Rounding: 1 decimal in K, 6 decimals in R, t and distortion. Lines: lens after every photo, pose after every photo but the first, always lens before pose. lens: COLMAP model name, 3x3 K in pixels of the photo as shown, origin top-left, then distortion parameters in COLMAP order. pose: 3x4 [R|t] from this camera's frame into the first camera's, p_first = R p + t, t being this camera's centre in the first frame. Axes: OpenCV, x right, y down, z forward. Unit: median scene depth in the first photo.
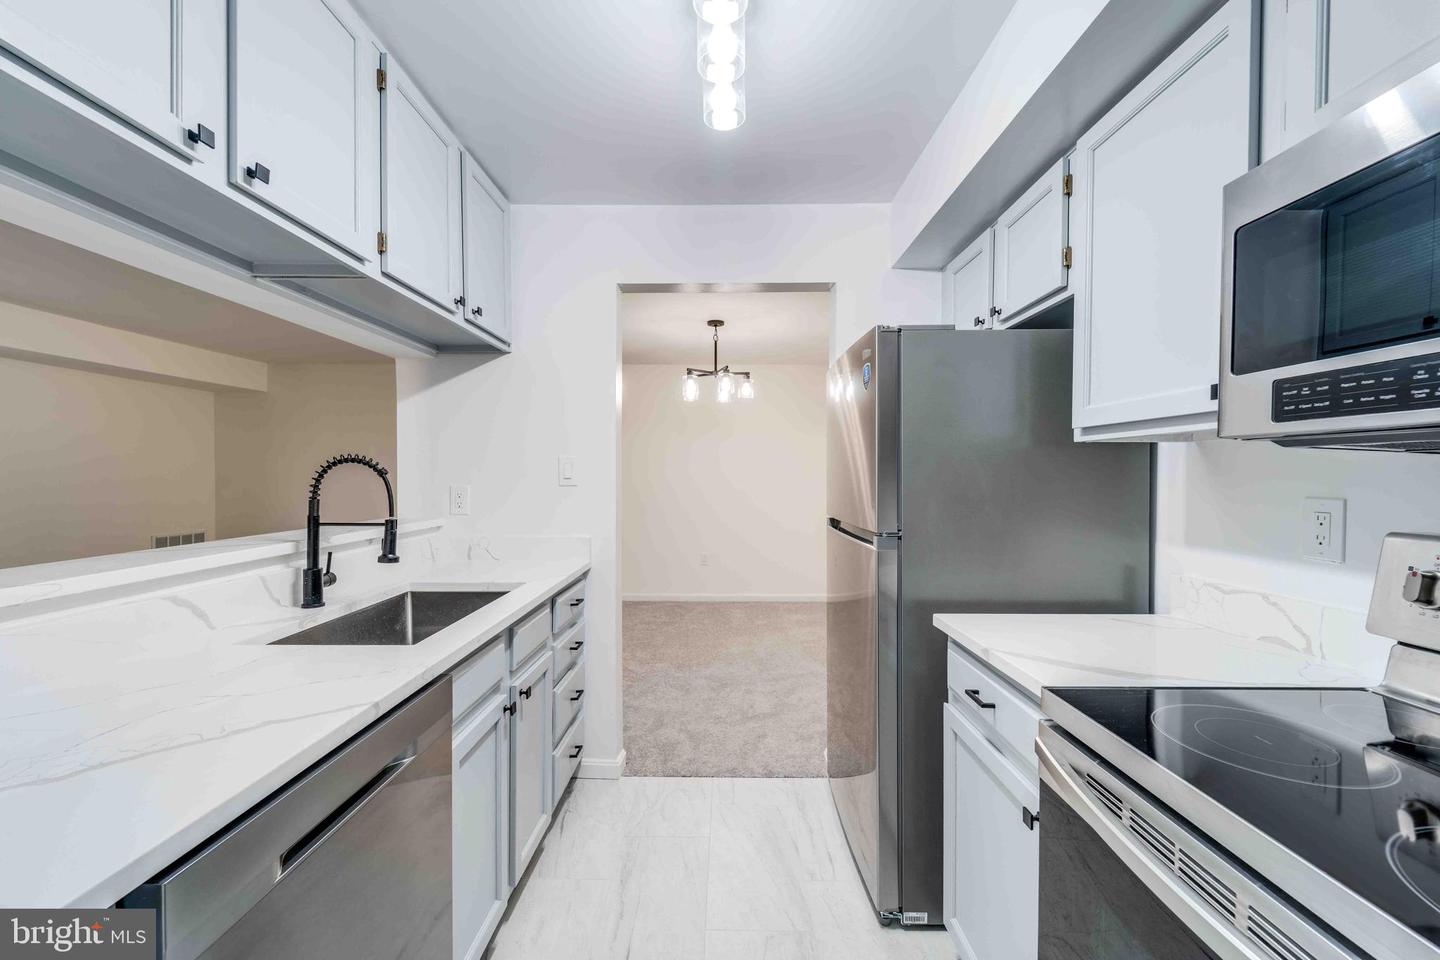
lens RADIAL K [[576.9, 0, 722.7], [0, 576.9, 484.2], [0, 0, 1]] dist [0.005395, -0.002966]
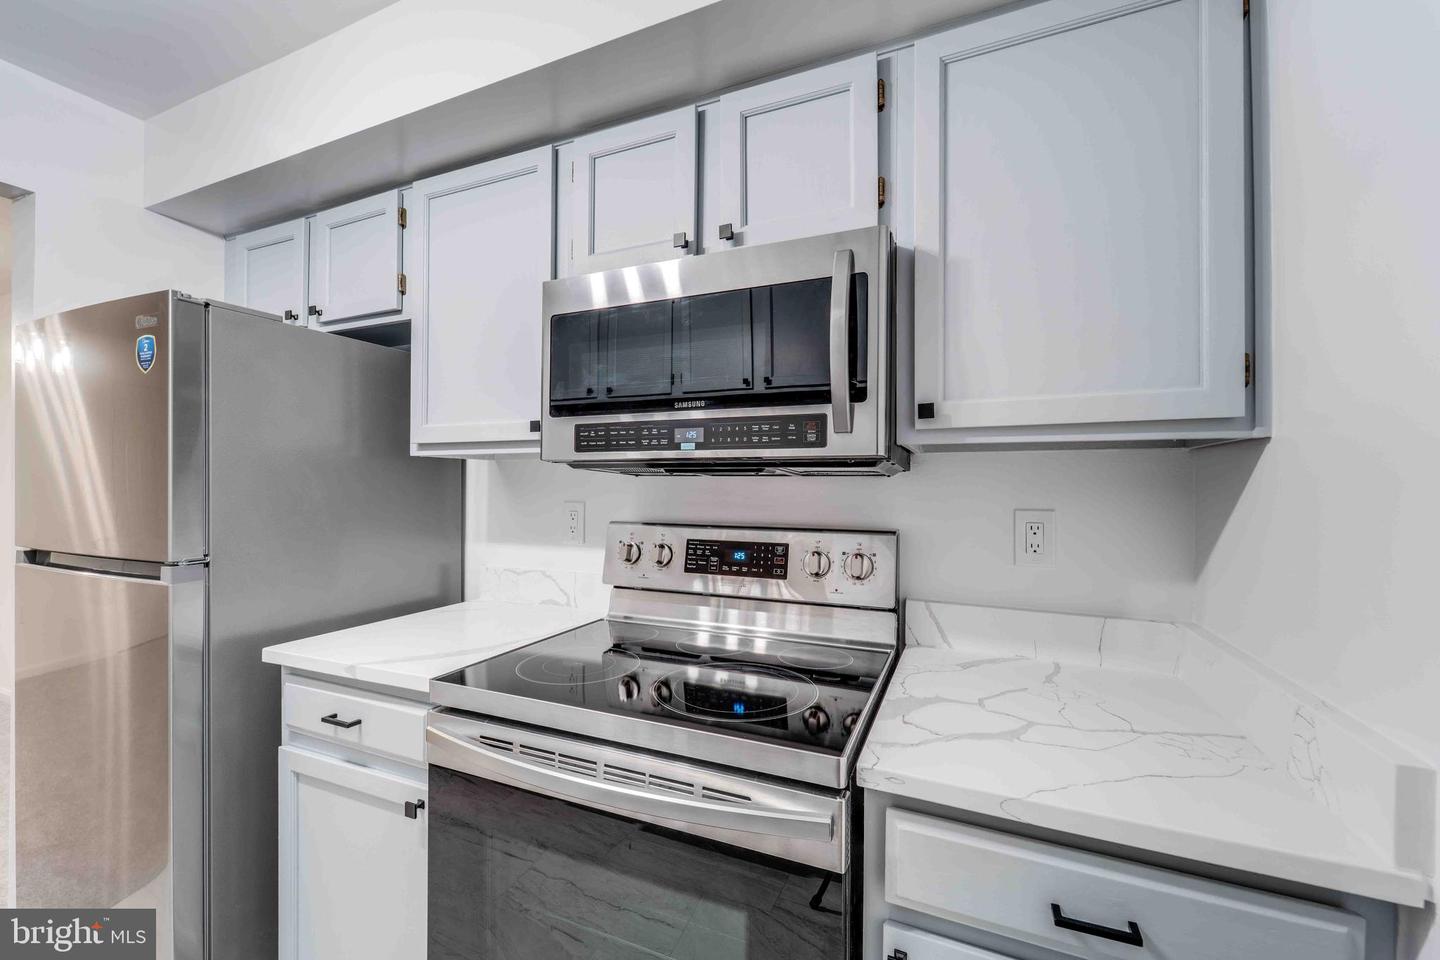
lens RADIAL K [[576.9, 0, 722.7], [0, 576.9, 484.2], [0, 0, 1]] dist [0.005395, -0.002966]
pose [[0.396835, 0.002907, 0.917886, -0.144696], [0.010766, 0.999911, -0.007821, -0.004176], [-0.917827, 0.012985, 0.396768, 0.028873]]
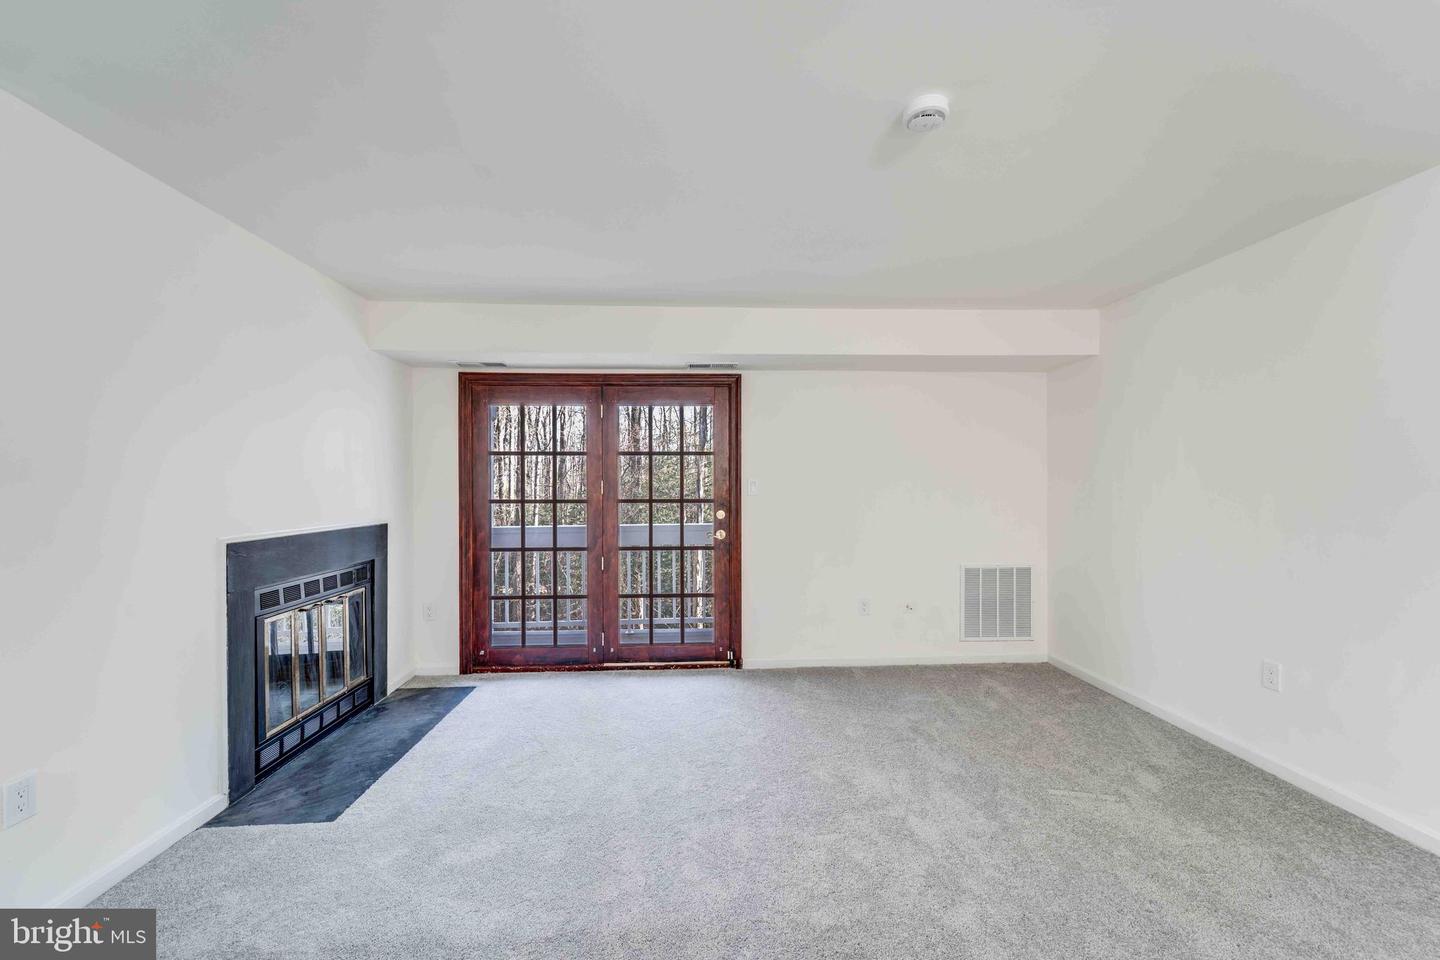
lens RADIAL K [[579.7, 0, 719.2], [0, 579.7, 483.1], [0, 0, 1]] dist [-0.000290, -0.000838]
pose [[0.055413, -0.007278, -0.998437, -0.713440], [-0.010159, 0.999918, -0.007852, -0.039430], [0.998412, 0.010578, 0.055334, 2.055825]]
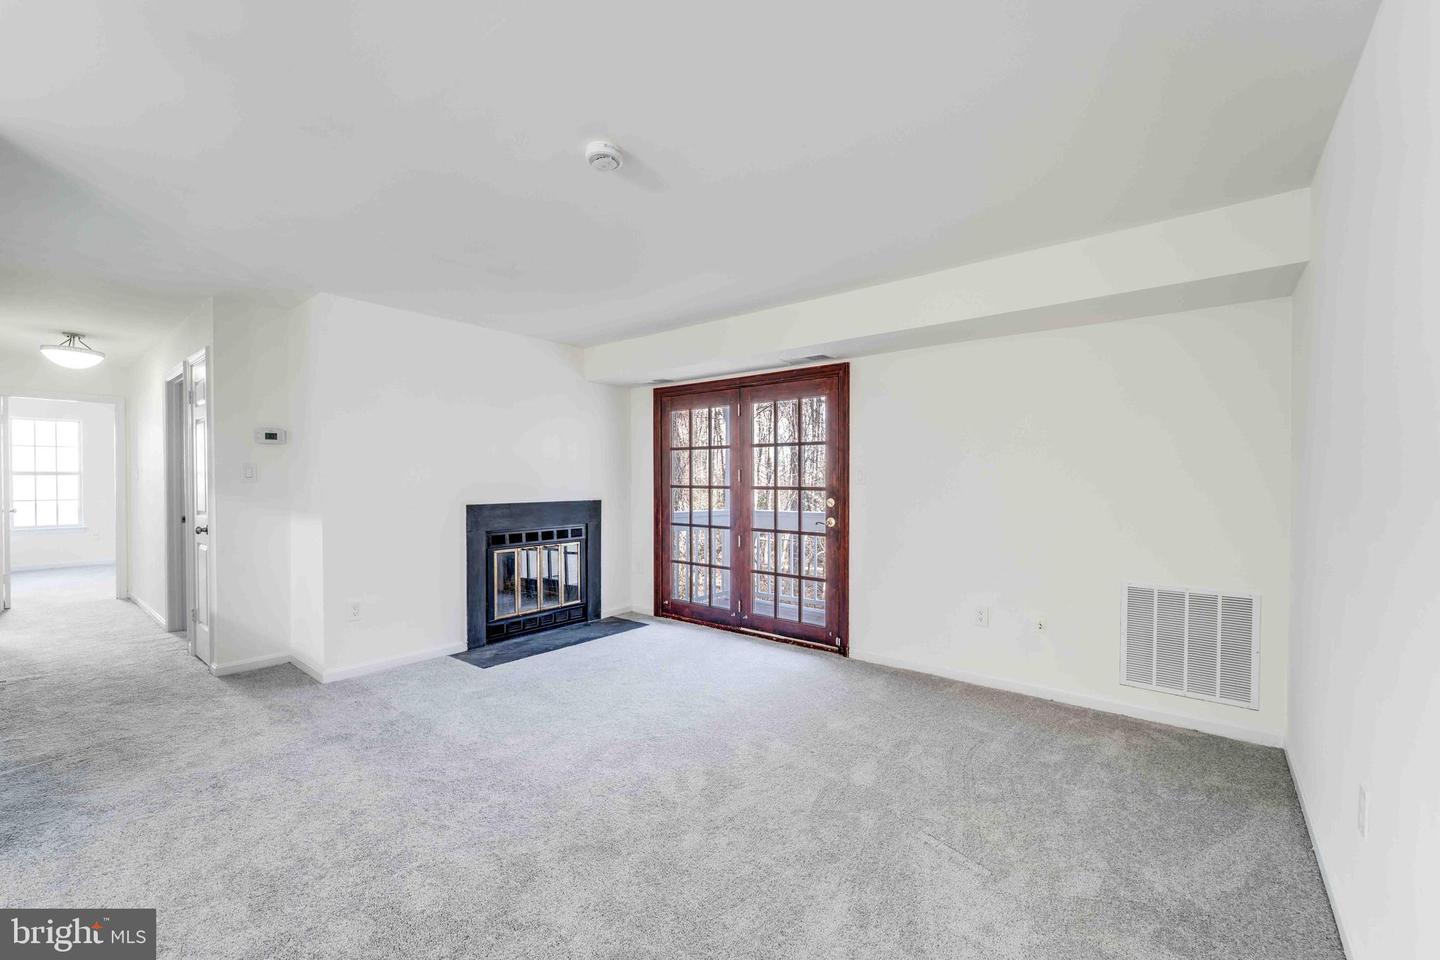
lens RADIAL K [[585.4, 0, 719.4], [0, 585.4, 483.7], [0, 0, 1]] dist [0.005155, -0.003555]
pose [[-0.630651, 0.002931, -0.776061, -0.907089], [-0.014388, 0.999777, 0.015468, -0.039219], [0.775933, 0.020921, -0.630468, 3.494449]]
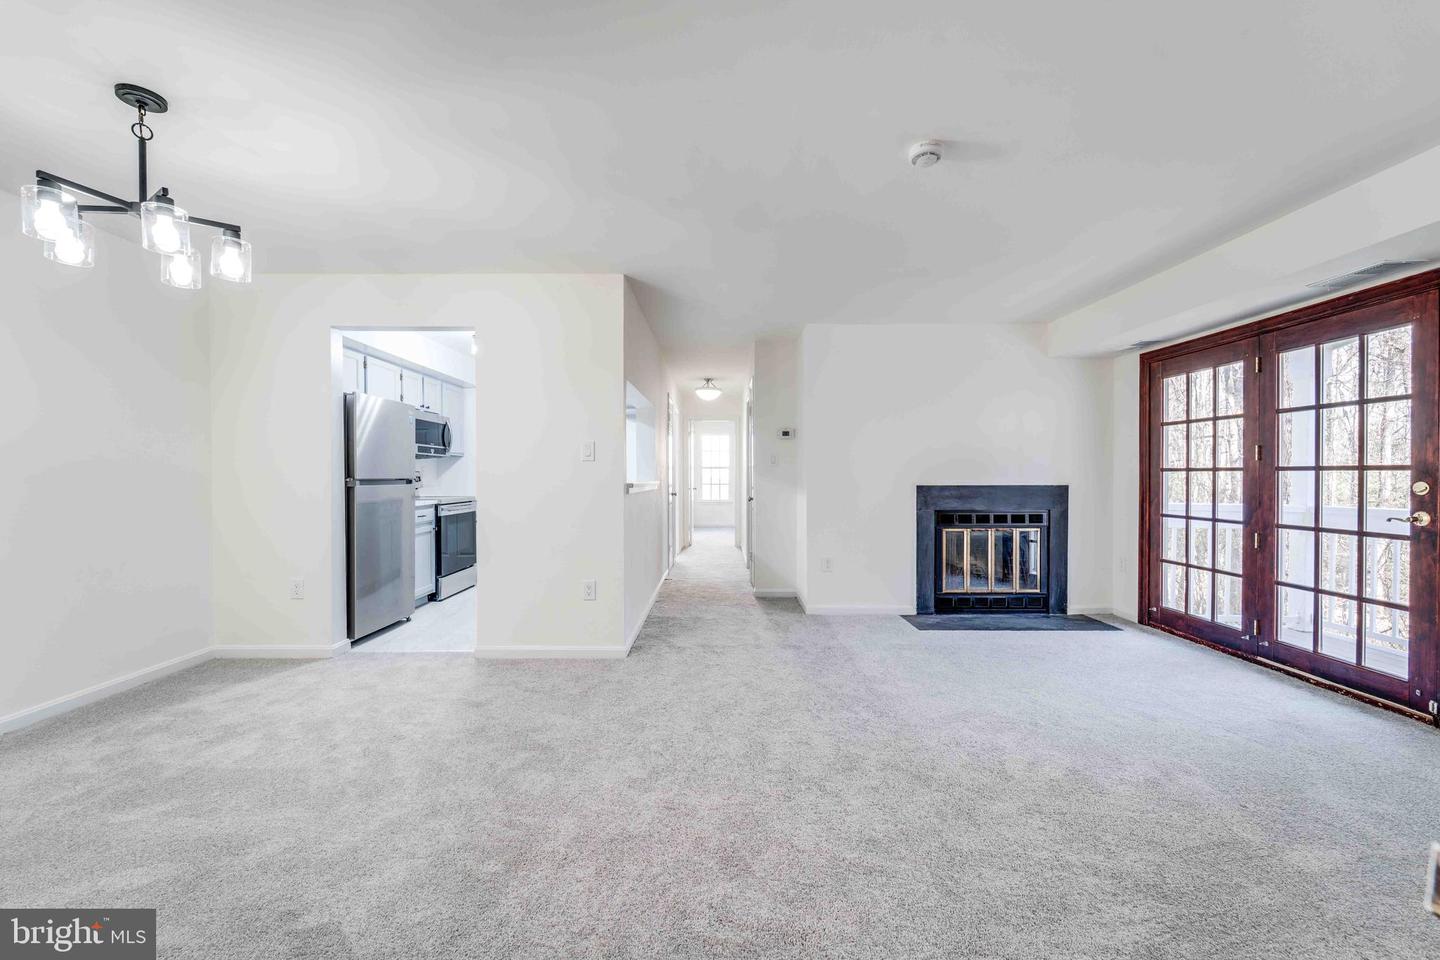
lens RADIAL K [[576.9, 0, 722.7], [0, 576.9, 484.2], [0, 0, 1]] dist [0.005395, -0.002966]
pose [[-0.999990, -0.002739, -0.003496, -1.249823], [-0.002842, 0.999554, 0.029736, 0.024423], [0.003413, 0.029746, -0.999552, 3.887757]]
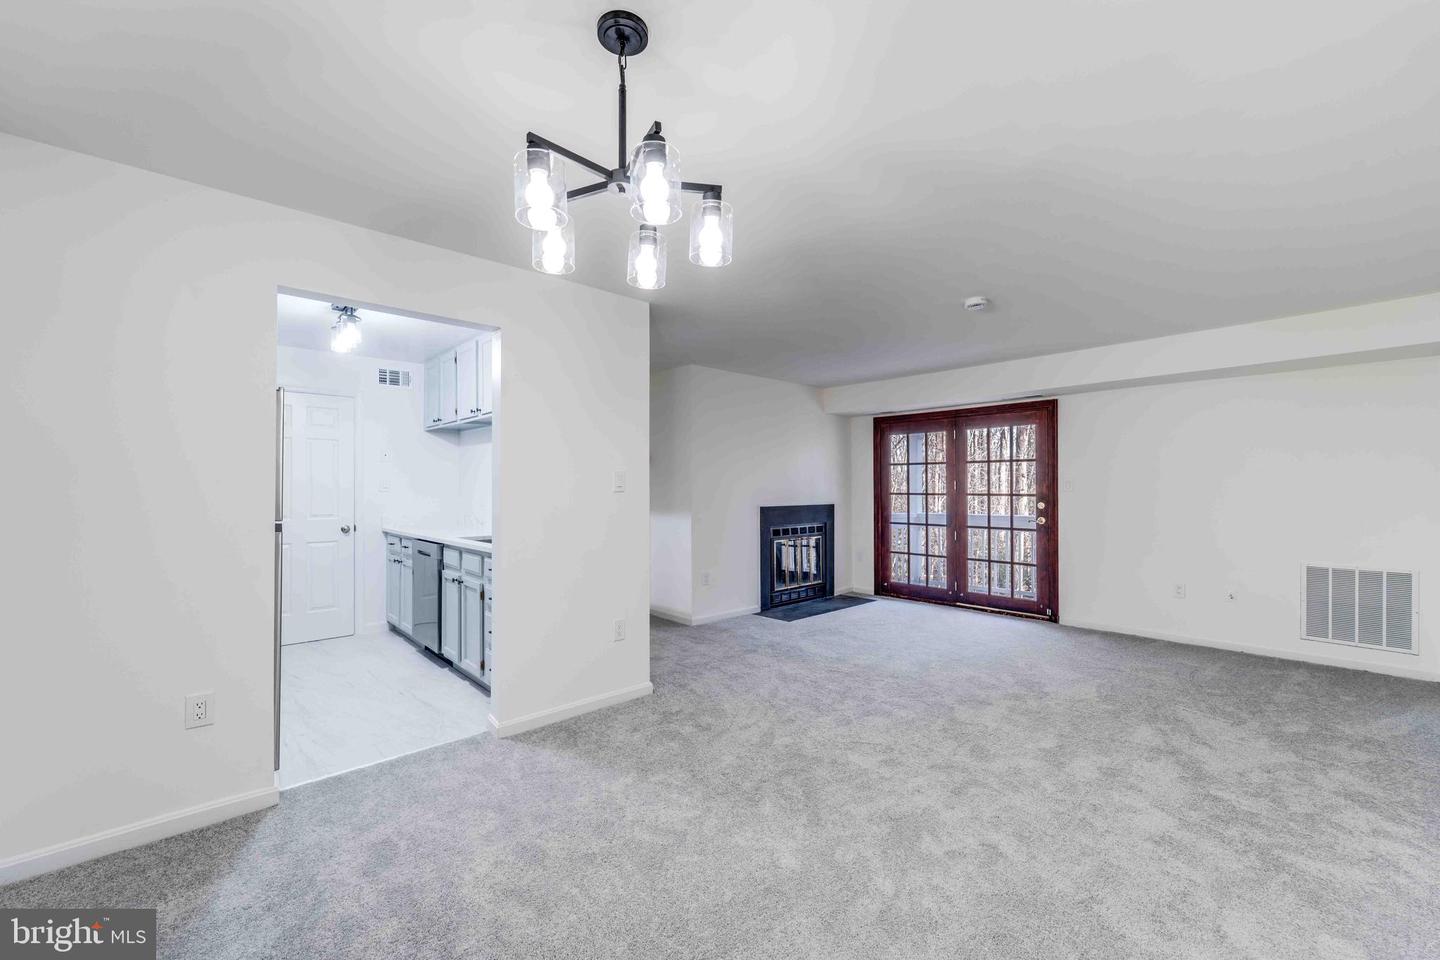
lens RADIAL K [[579.7, 0, 719.2], [0, 579.7, 483.1], [0, 0, 1]] dist [-0.000290, -0.000838]
pose [[-0.733756, -0.006703, -0.679380, 0.462394], [-0.010799, 0.999940, 0.001797, -0.038871], [0.679327, 0.008655, -0.733784, 3.438866]]
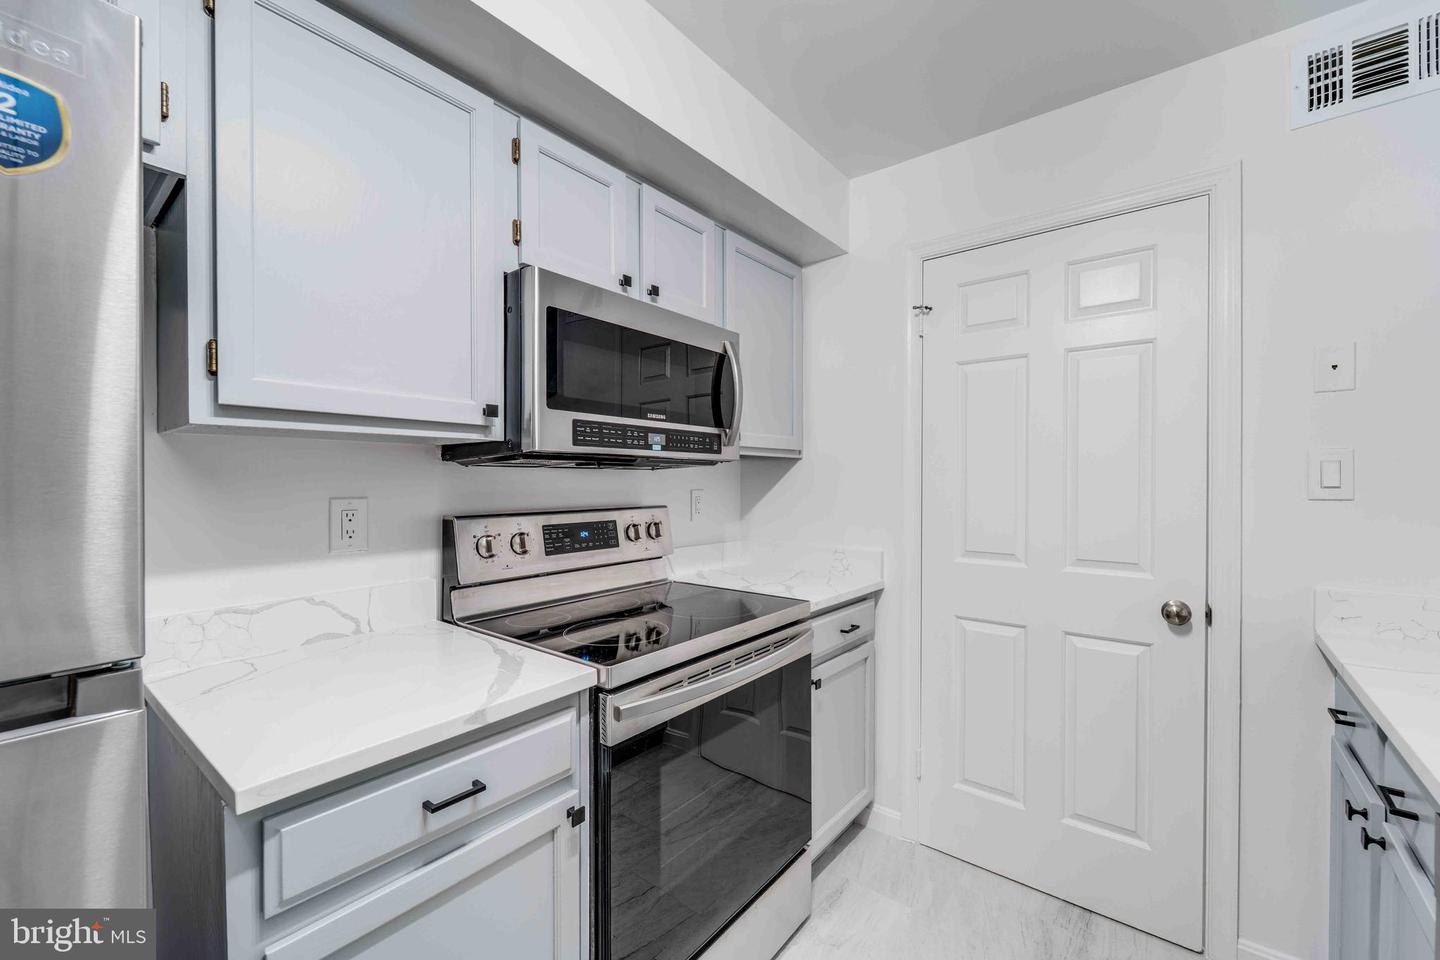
lens RADIAL K [[585.4, 0, 719.4], [0, 585.4, 483.7], [0, 0, 1]] dist [0.005155, -0.003555]
pose [[-0.782704, -0.009625, 0.622320, -0.195956], [0.006498, 0.999700, 0.023635, -0.019627], [-0.622360, 0.022543, -0.782406, 1.070109]]
